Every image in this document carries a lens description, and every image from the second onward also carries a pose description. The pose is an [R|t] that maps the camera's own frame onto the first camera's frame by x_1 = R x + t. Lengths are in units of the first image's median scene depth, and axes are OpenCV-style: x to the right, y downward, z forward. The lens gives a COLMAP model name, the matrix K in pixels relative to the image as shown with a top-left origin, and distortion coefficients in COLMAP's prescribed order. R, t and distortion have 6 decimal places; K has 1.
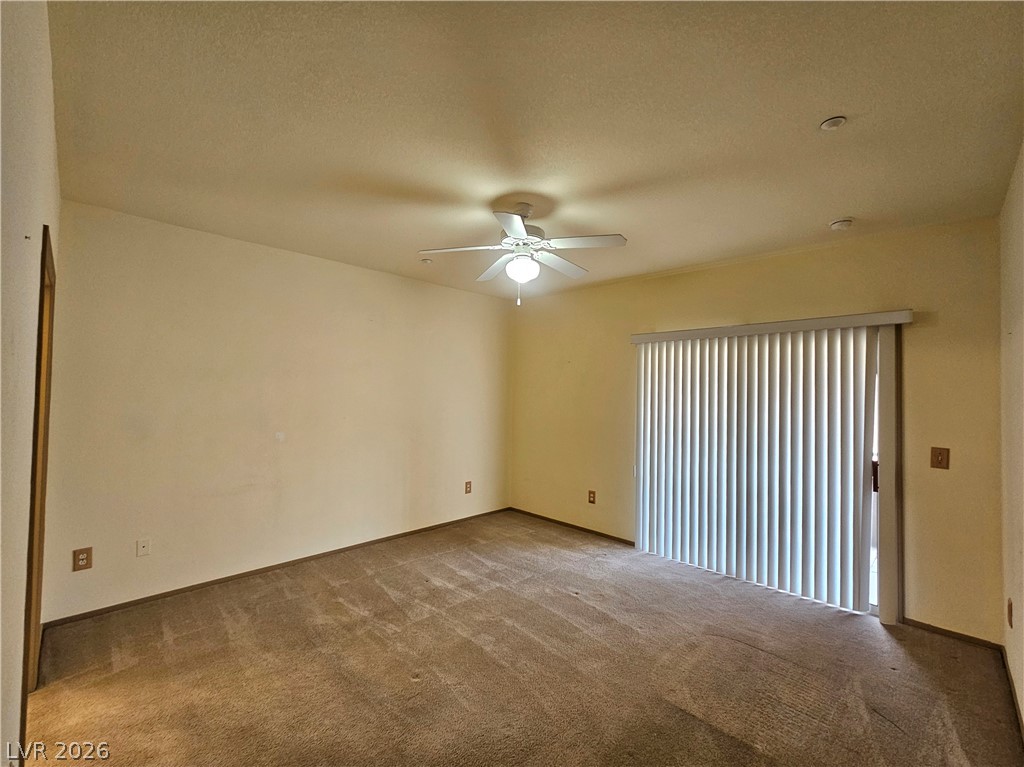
lens RADIAL K [[422.2, 0, 515.5], [0, 422.2, 384.2], [0, 0, 1]] dist [-0.001802, 0.000124]
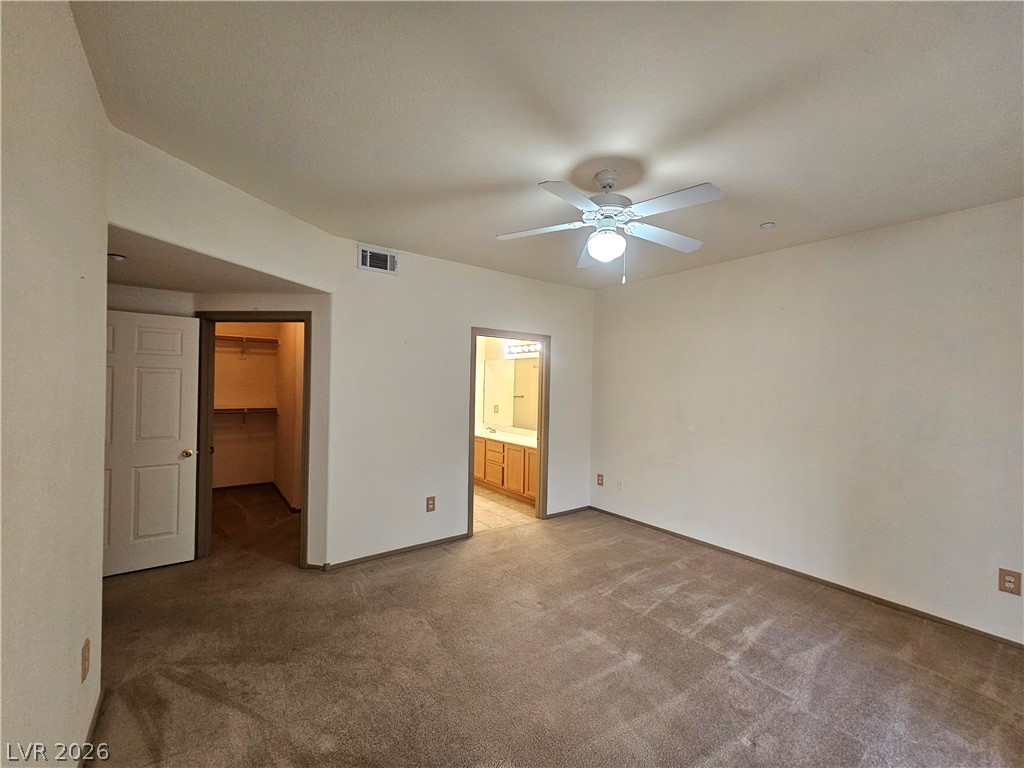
lens RADIAL K [[422.2, 0, 515.5], [0, 422.2, 384.7], [0, 0, 1]] dist [-0.001802, 0.000124]
pose [[-0.144652, -0.023991, -0.989192, 0.766380], [0.002382, 0.999695, -0.024594, 0.034309], [0.989480, -0.005913, -0.144551, 0.784997]]
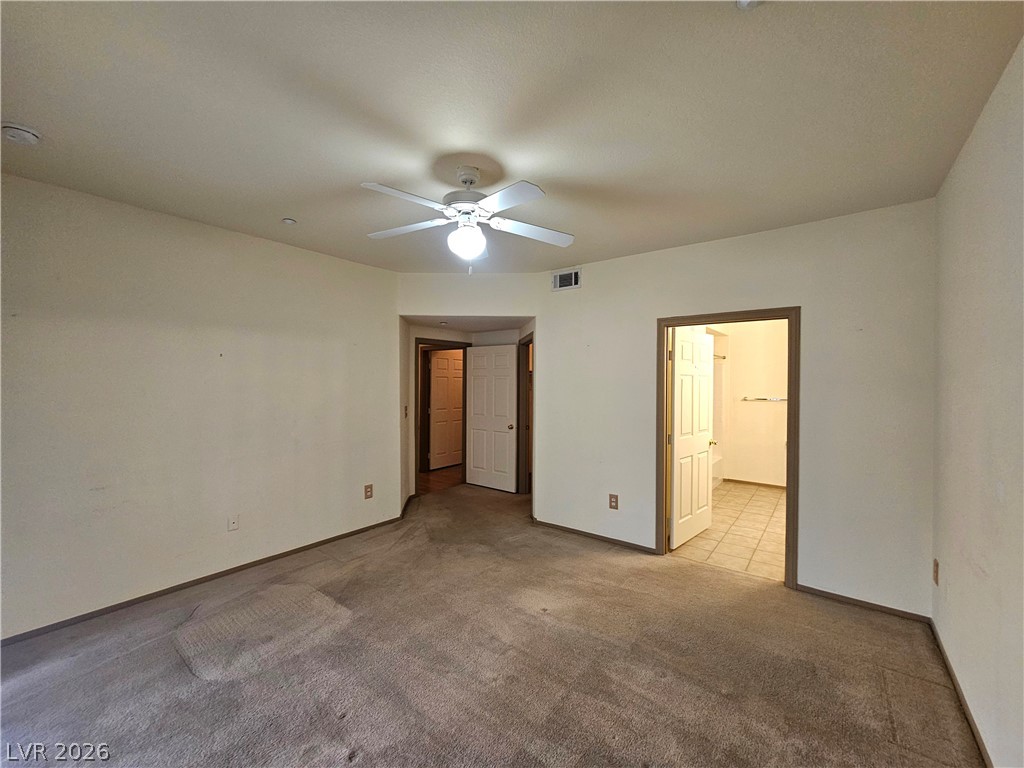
lens RADIAL K [[422.2, 0, 515.5], [0, 422.2, 384.7], [0, 0, 1]] dist [-0.001802, 0.000124]
pose [[-0.993095, -0.023400, -0.114957, 0.007995], [-0.021535, 0.999616, -0.017432, 0.033456], [0.115321, -0.014836, -0.993217, 1.580850]]
